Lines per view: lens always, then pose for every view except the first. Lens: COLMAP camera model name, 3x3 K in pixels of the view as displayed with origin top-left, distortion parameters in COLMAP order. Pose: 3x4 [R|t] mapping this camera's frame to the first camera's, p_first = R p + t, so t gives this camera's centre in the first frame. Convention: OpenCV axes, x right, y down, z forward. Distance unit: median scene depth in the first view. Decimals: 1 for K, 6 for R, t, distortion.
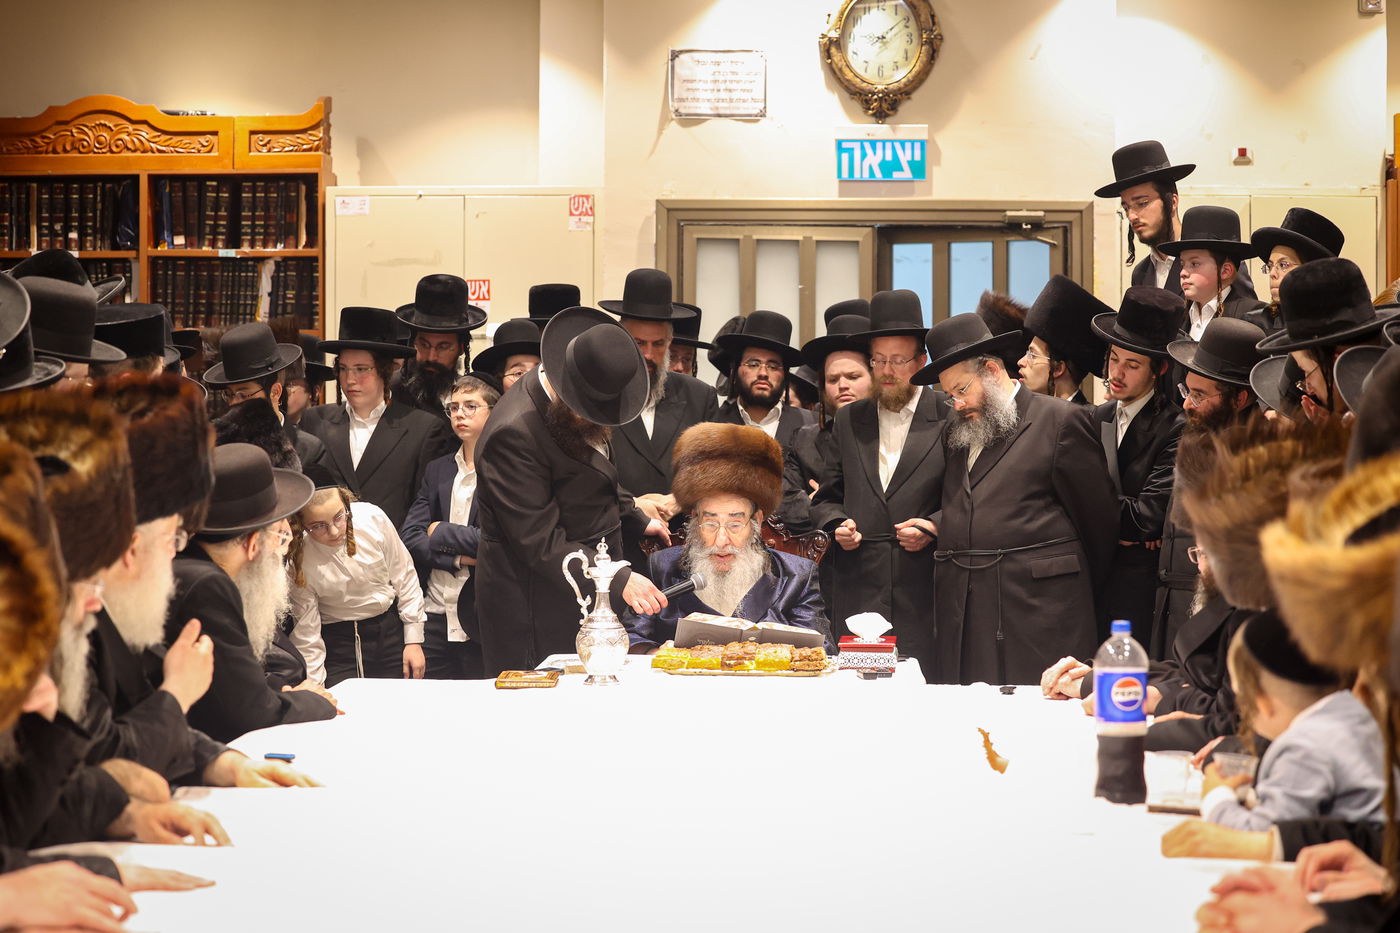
lens RADIAL K [[2877.5, 0, 700.0], [0, 2877.5, 466.5], [0, 0, 1]] dist [-0.137787, -0.182341]
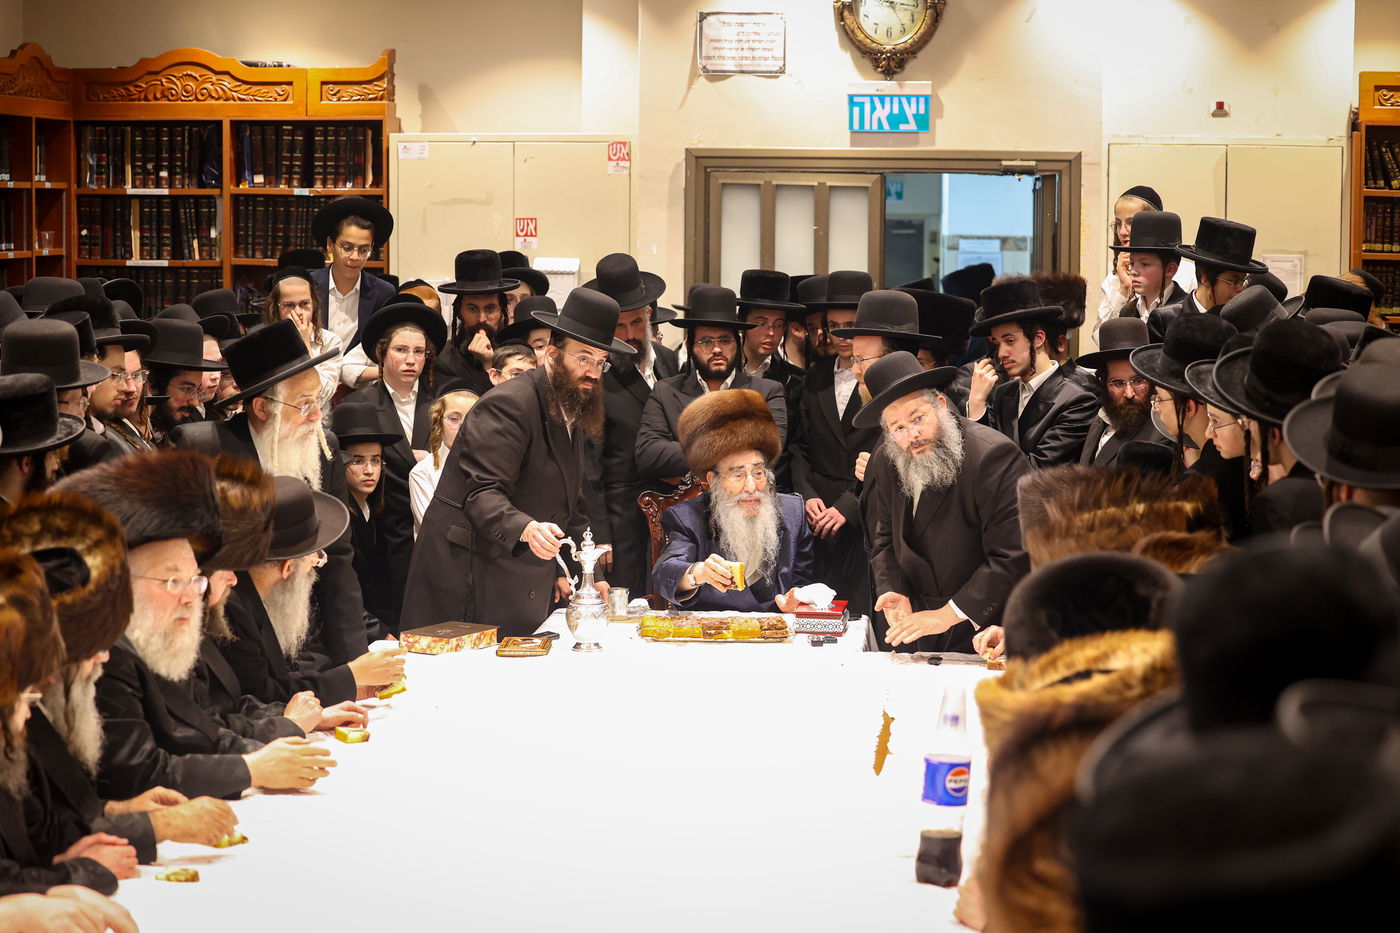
lens RADIAL K [[2877.5, 0, 700.0], [0, 2877.5, 466.5], [0, 0, 1]] dist [-0.137787, -0.182341]
pose [[0.999206, 0.008399, -0.038955, 0.033881], [-0.005526, 0.997296, 0.073279, -0.050624], [0.039465, -0.073006, 0.996550, -0.111108]]
